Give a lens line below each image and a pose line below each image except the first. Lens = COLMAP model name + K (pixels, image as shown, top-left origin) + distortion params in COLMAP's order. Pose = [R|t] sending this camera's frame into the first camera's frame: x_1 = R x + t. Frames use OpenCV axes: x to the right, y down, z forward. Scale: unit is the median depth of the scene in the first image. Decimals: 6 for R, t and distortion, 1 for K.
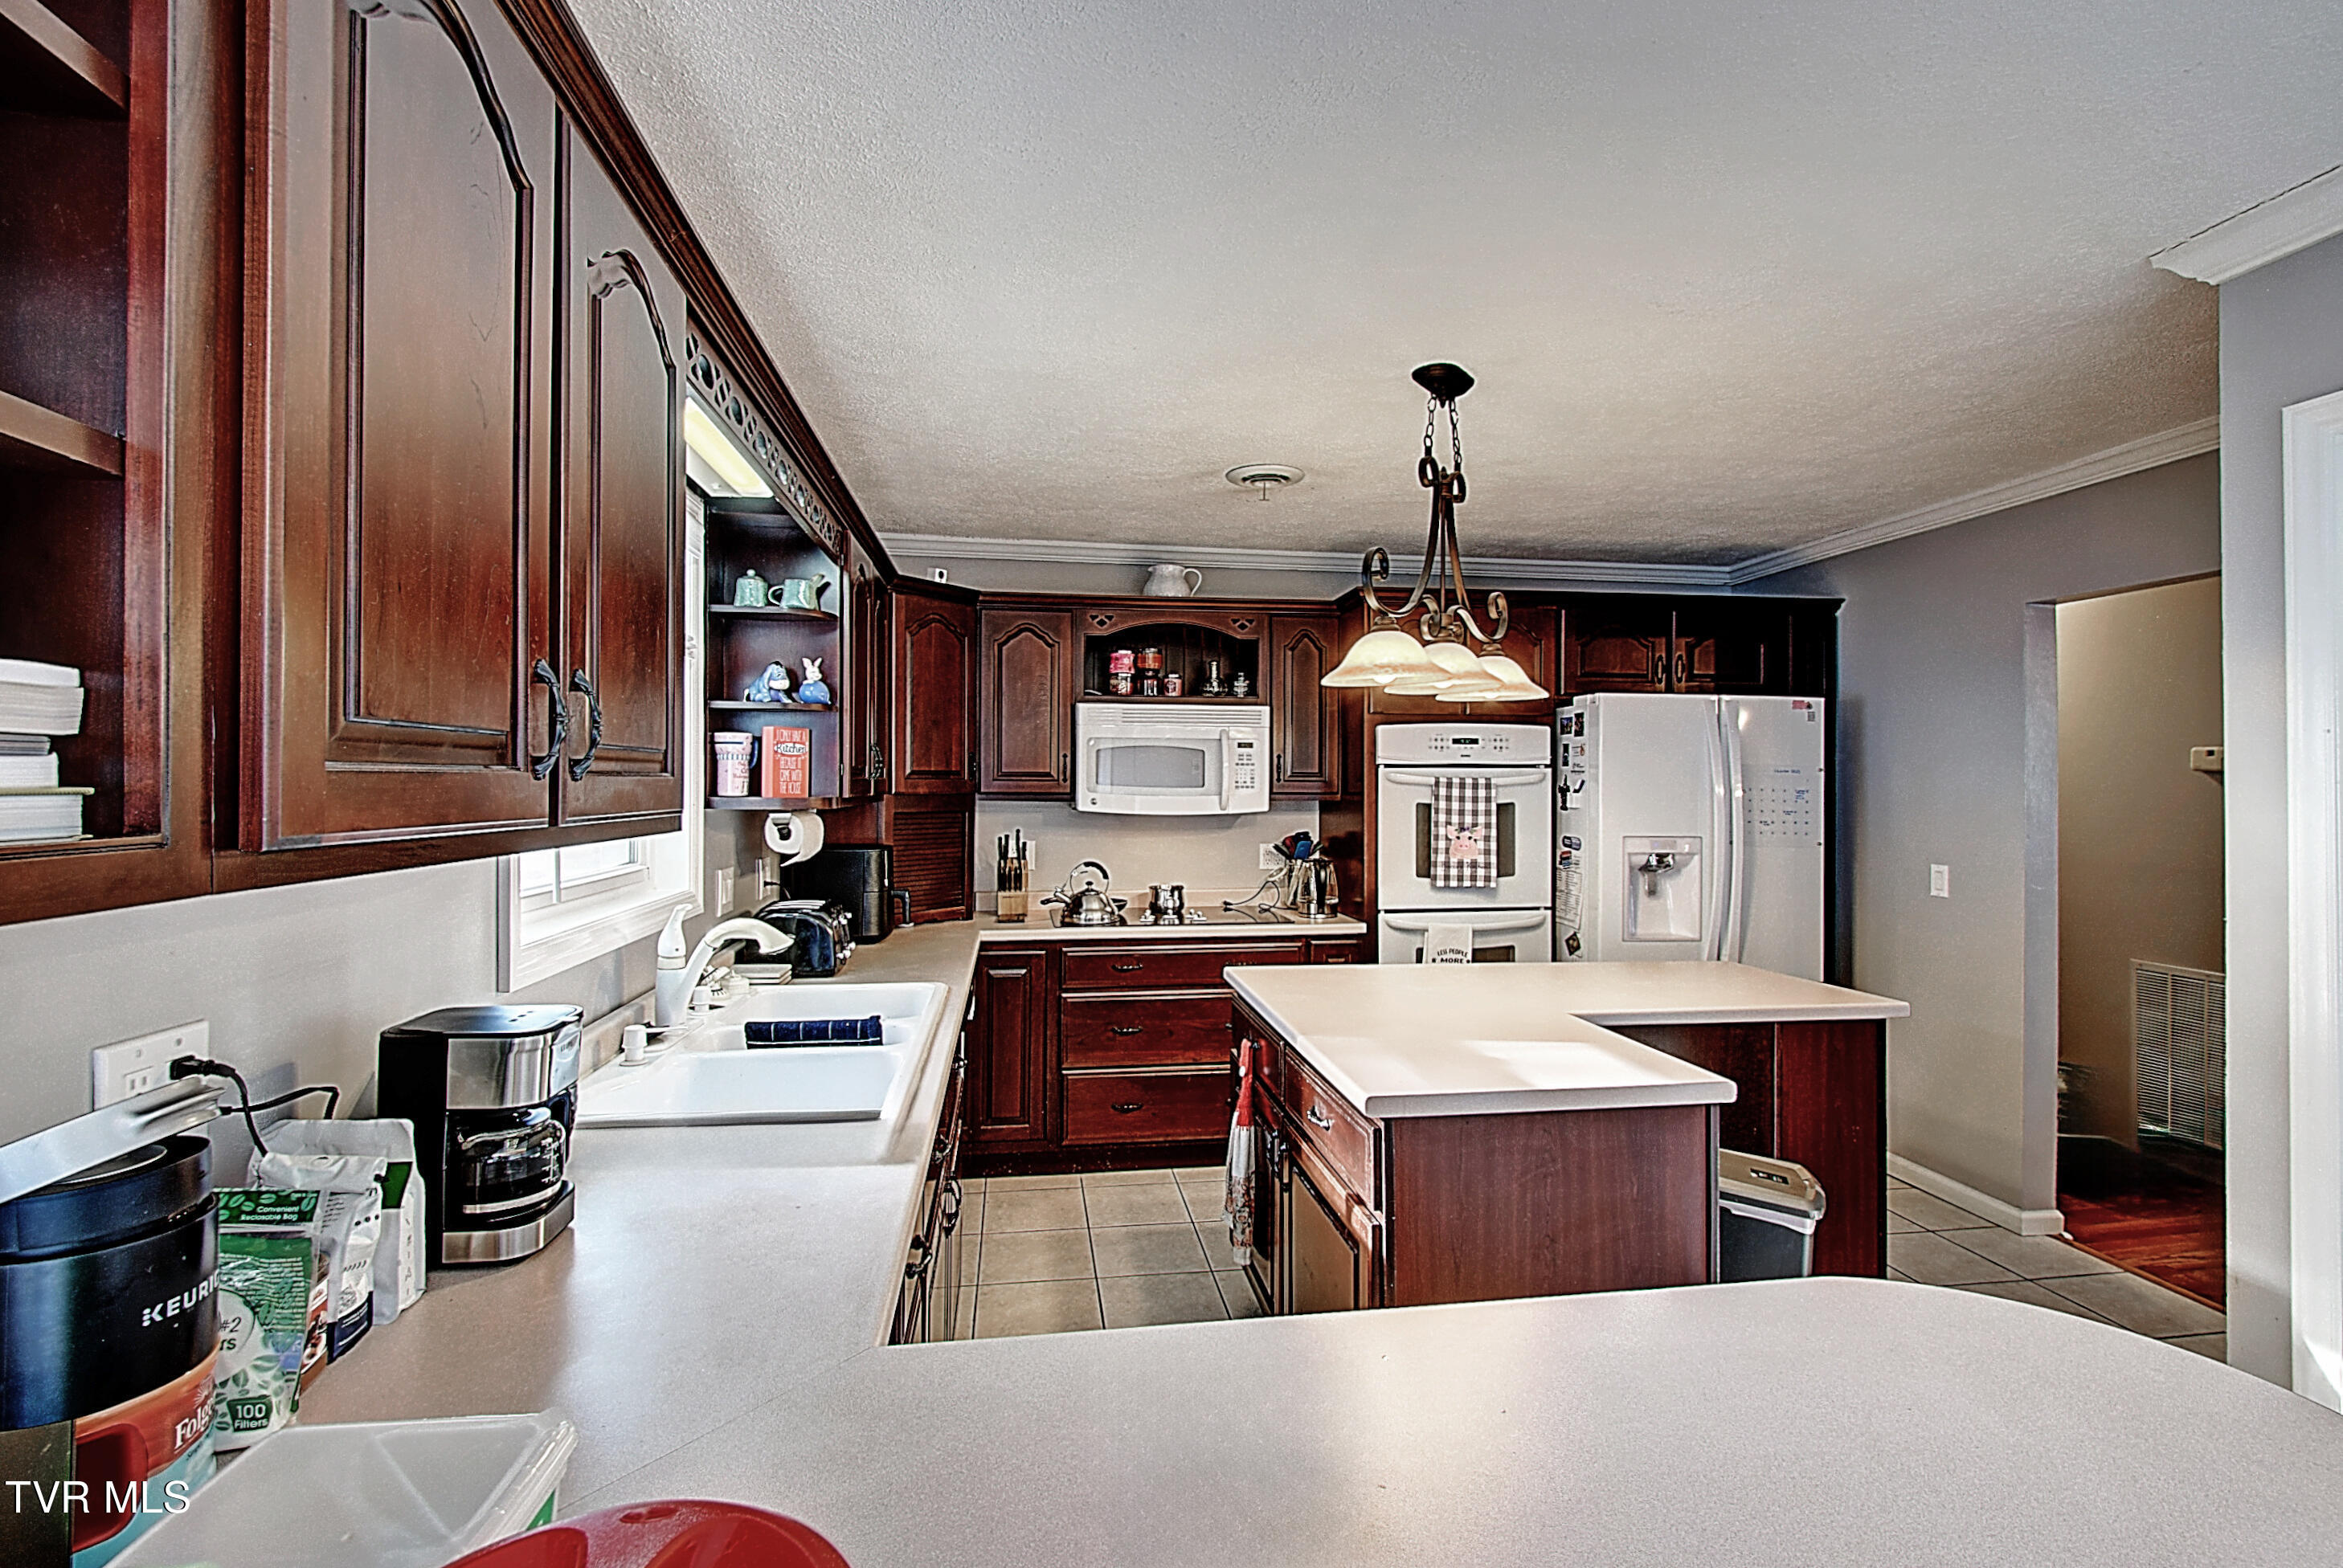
lens RADIAL K [[1036.9, 0, 1184.9], [0, 1036.9, 782.2], [0, 0, 1]] dist [-0.002946, -0.000507]
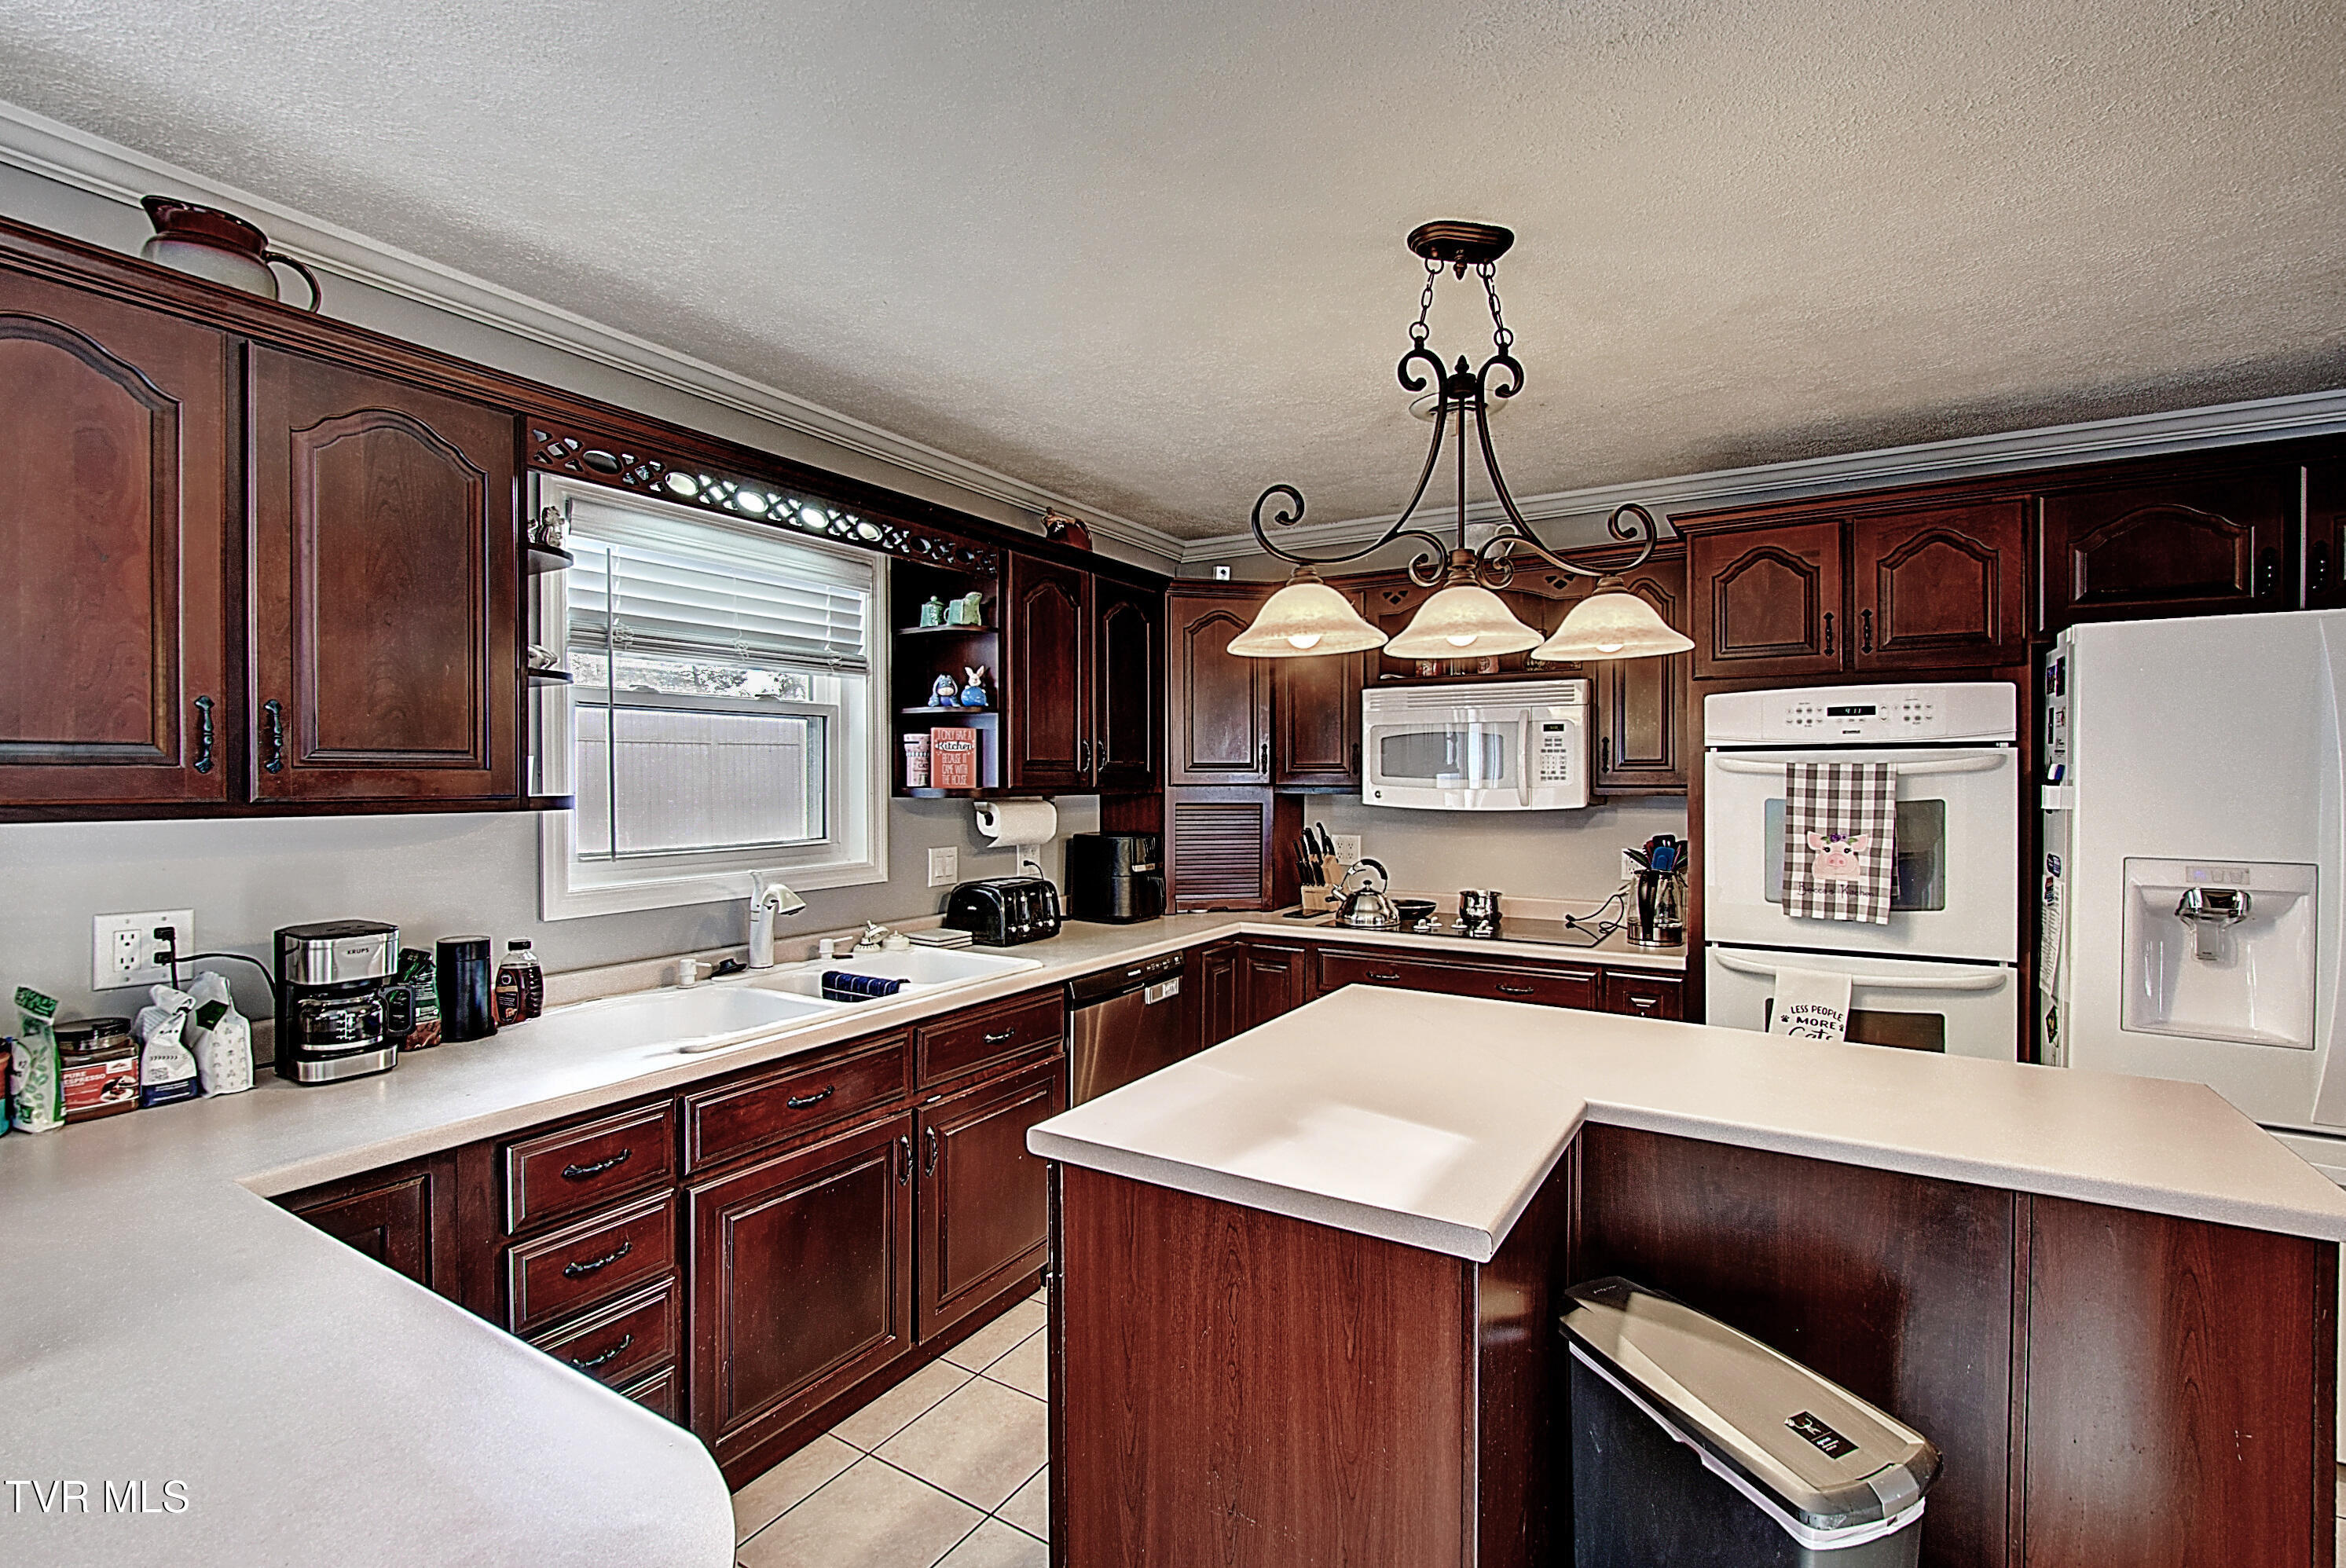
lens RADIAL K [[1038.3, 0, 1186.4], [0, 1038.3, 782.2], [0, 0, 1]] dist [-0.002946, -0.000507]
pose [[0.766614, -0.001166, -0.642107, 0.382182], [0.004826, 0.999981, 0.003946, 0.003319], [0.642090, -0.006124, 0.766605, 0.185259]]
